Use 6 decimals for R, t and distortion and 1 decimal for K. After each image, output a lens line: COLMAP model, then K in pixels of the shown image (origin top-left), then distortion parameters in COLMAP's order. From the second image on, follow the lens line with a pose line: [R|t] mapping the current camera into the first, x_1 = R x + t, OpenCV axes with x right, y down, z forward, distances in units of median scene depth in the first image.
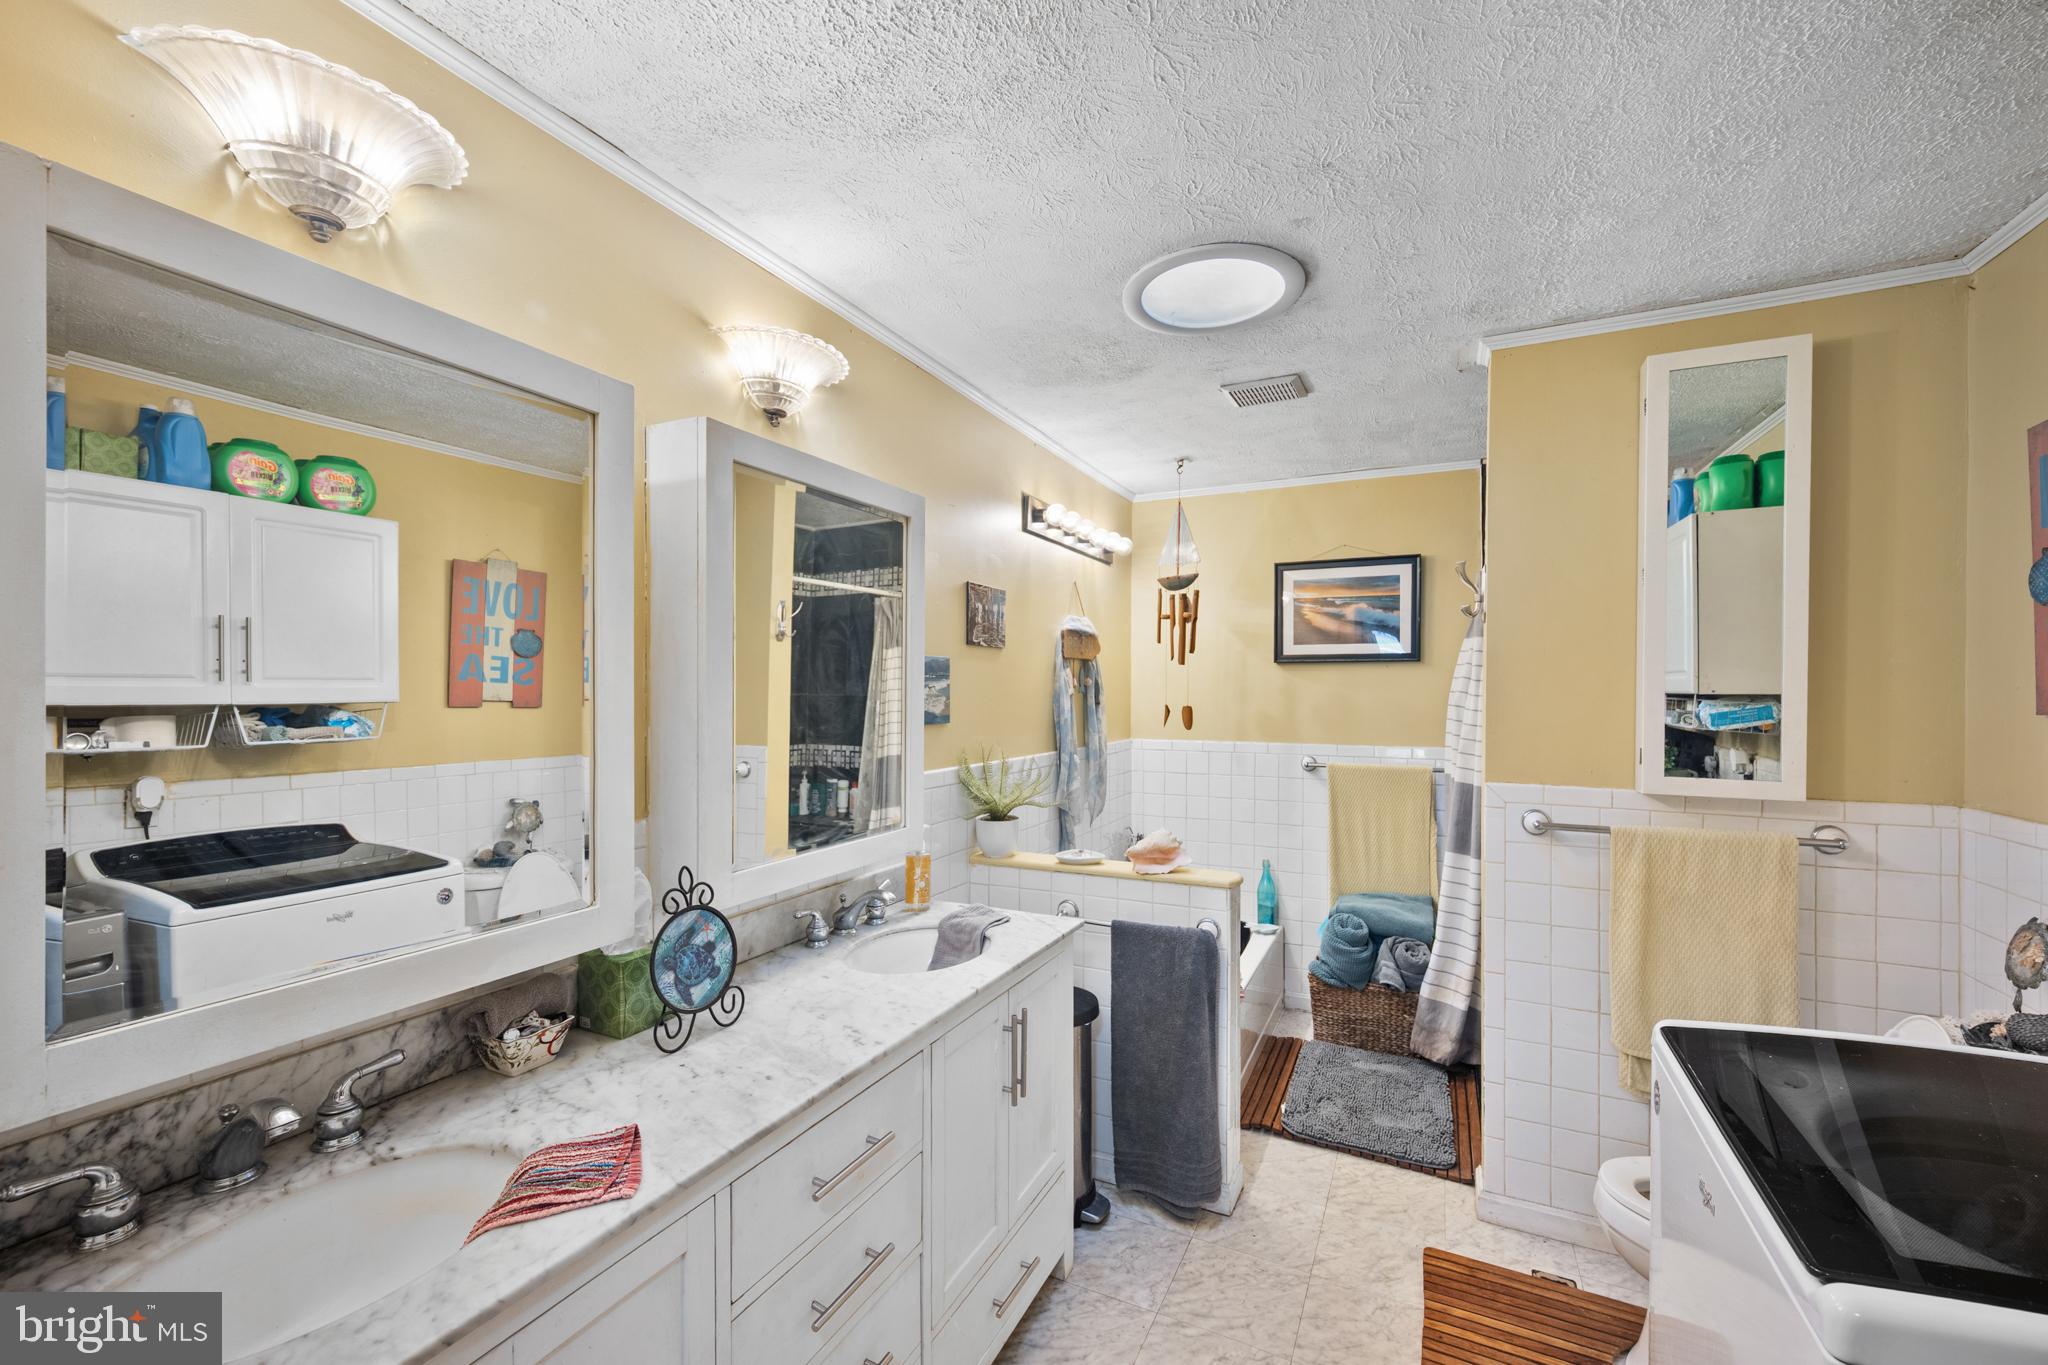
lens RADIAL K [[830.1, 0, 1027.3], [0, 830.1, 690.8], [0, 0, 1]] dist [0.000941, 0.000836]
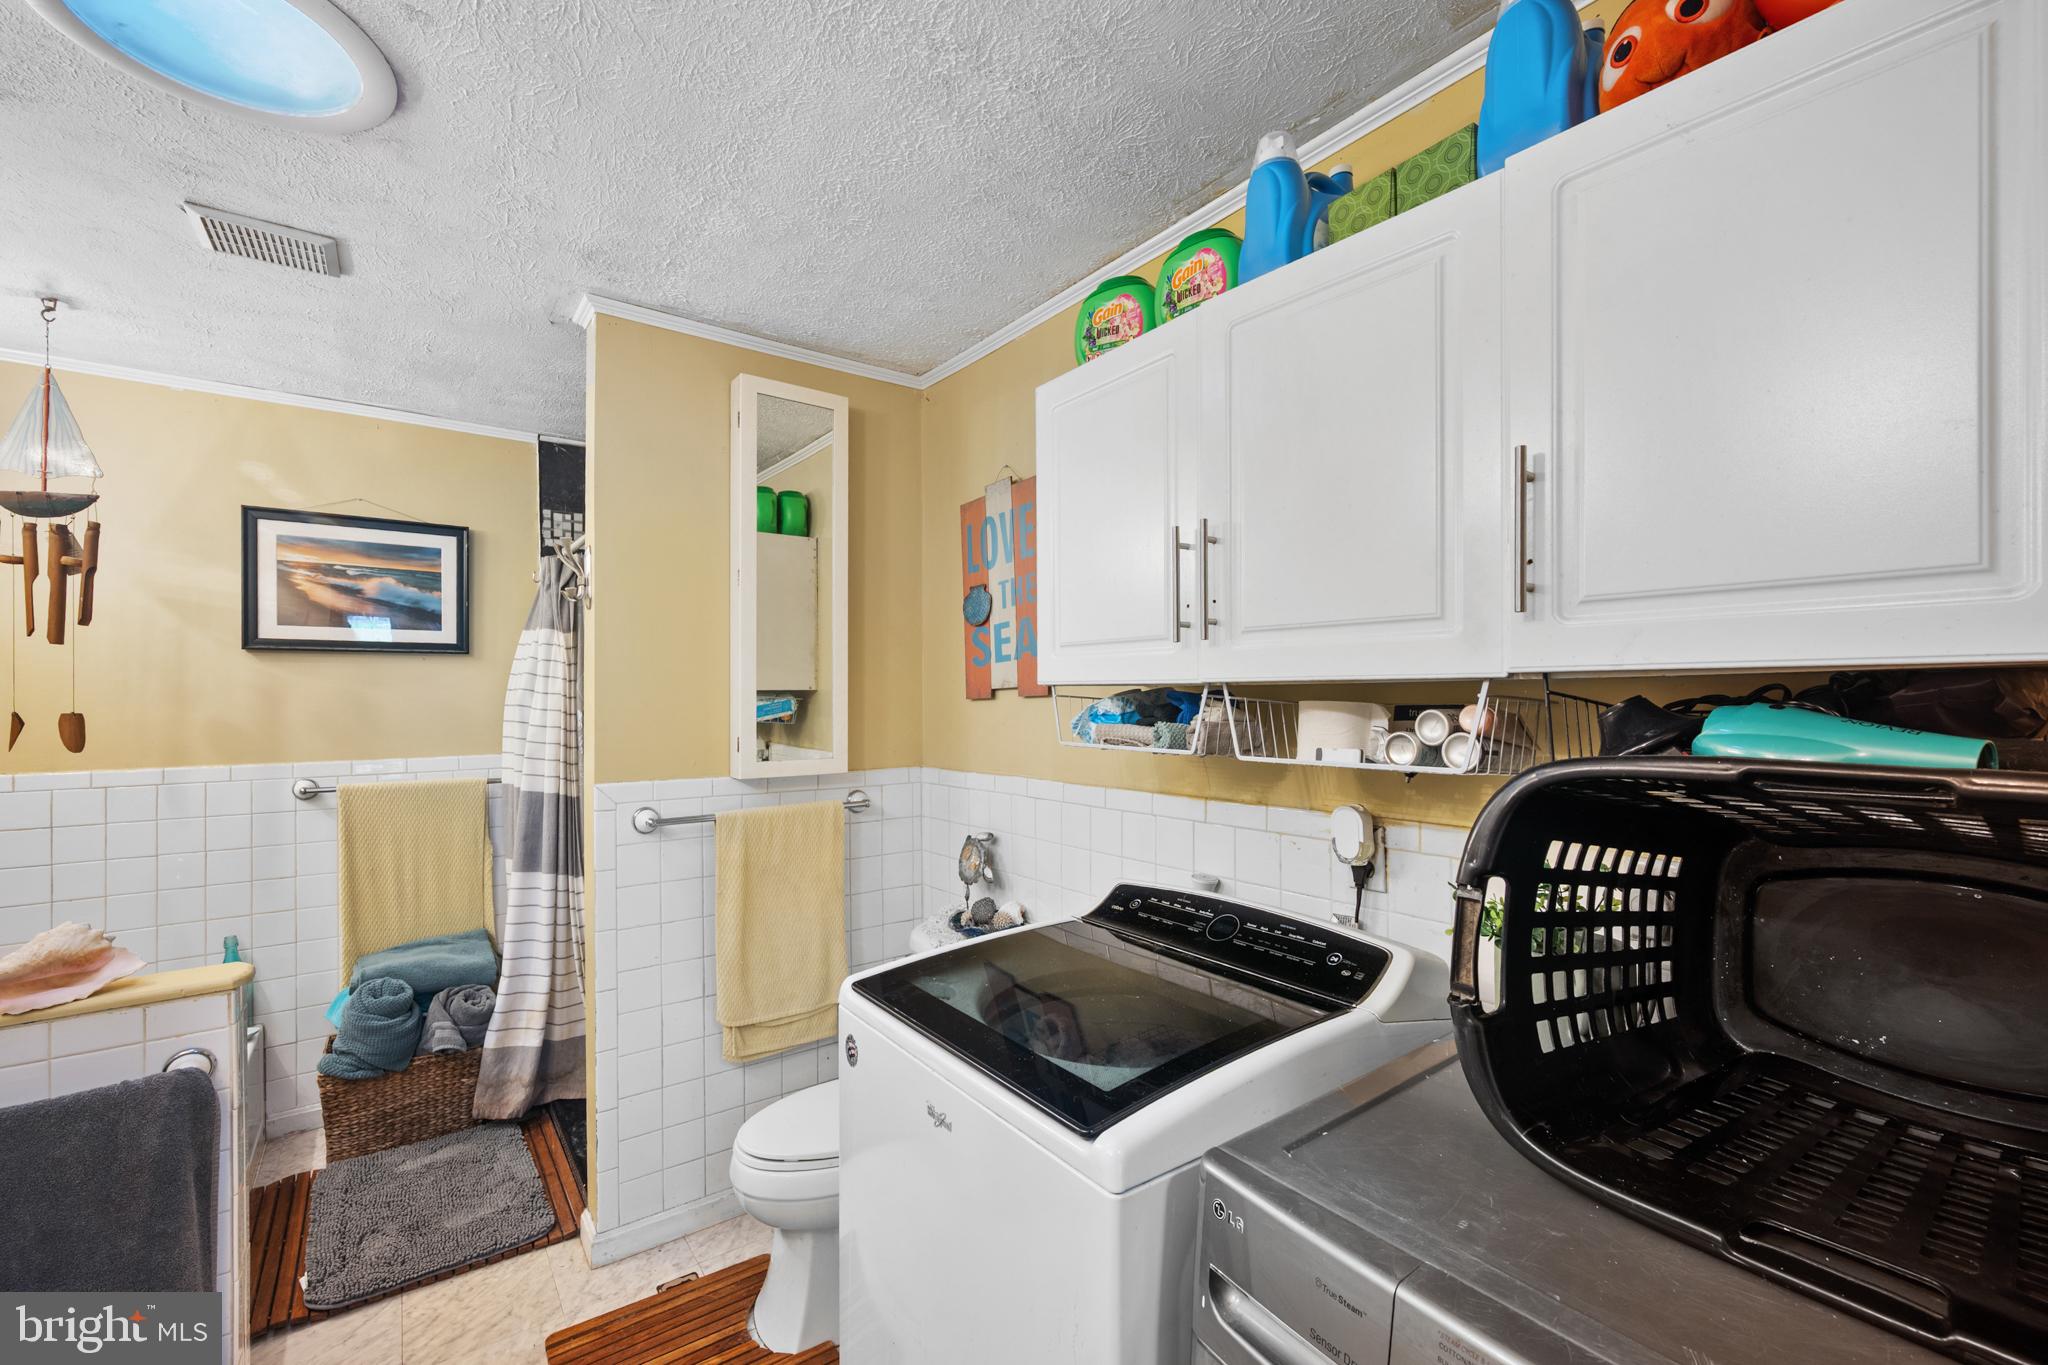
lens RADIAL K [[848.0, 0, 1025.1], [0, 848.0, 695.1], [0, 0, 1]] dist [-0.001655, -0.000282]
pose [[0.450432, -0.003757, 0.892803, -0.044957], [0.008330, 0.999965, 0.000005, 0.011708], [-0.892772, 0.007434, 0.450447, 0.114354]]
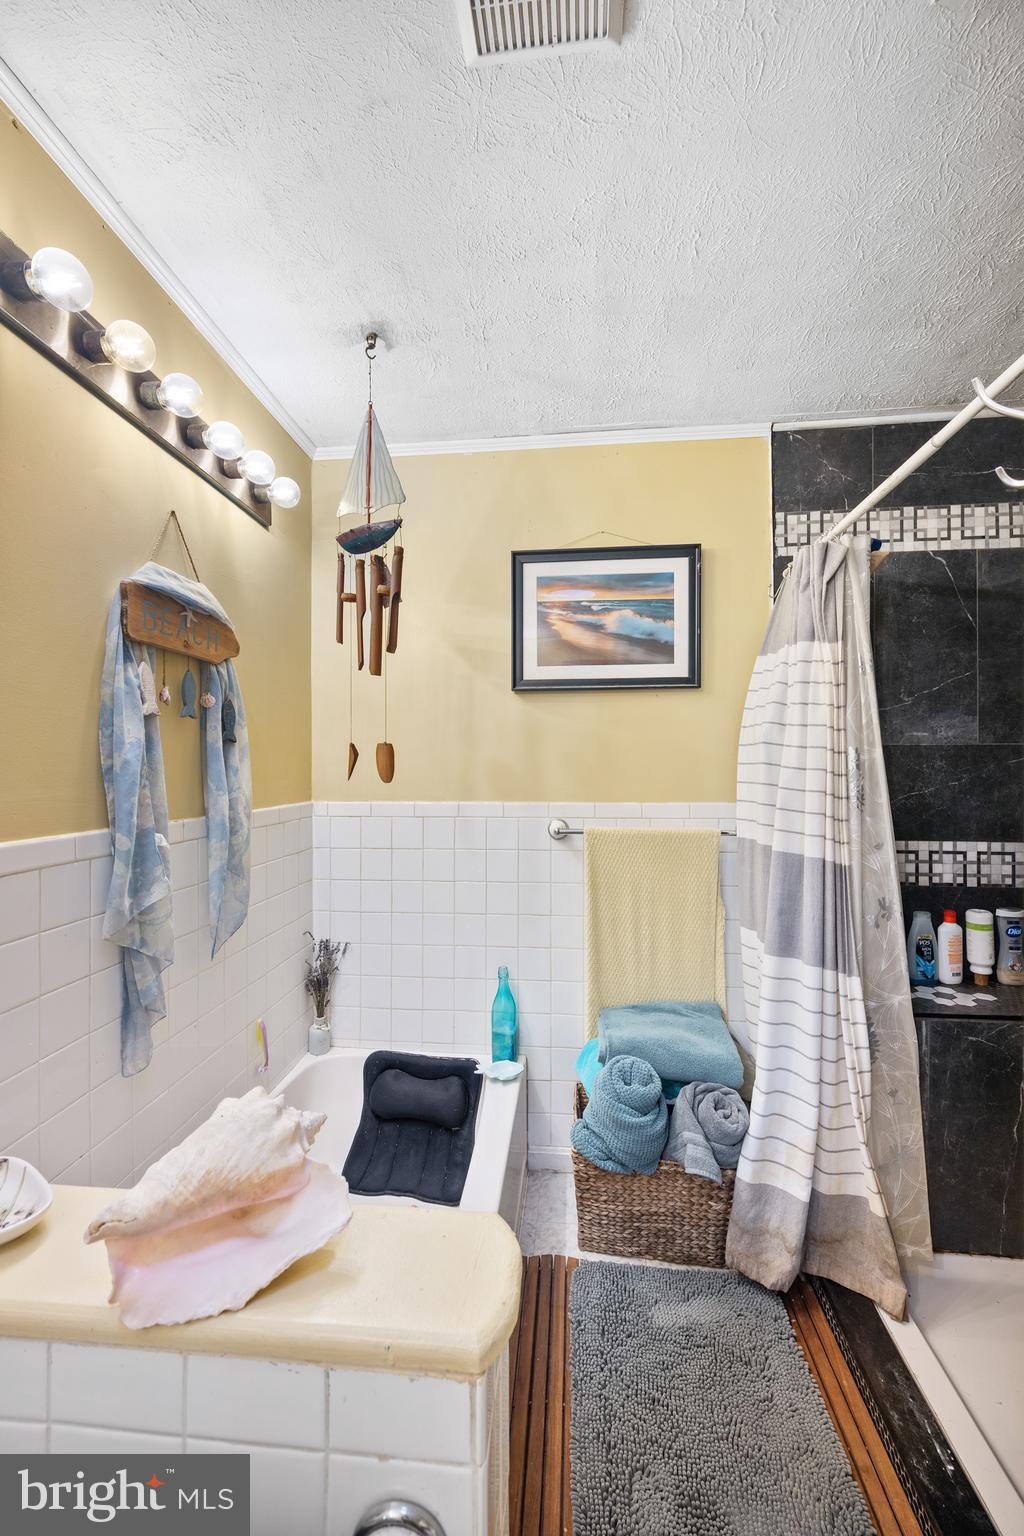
lens RADIAL K [[610.5, 0, 512.0], [0, 610.5, 768.0], [0, 0, 1]] dist [0.000720, 0.000163]
pose [[0.938737, -0.004145, 0.344608, 0.133459], [0.004799, 0.999988, -0.001044, 0.039116], [-0.344600, 0.002634, 0.938746, 0.582961]]
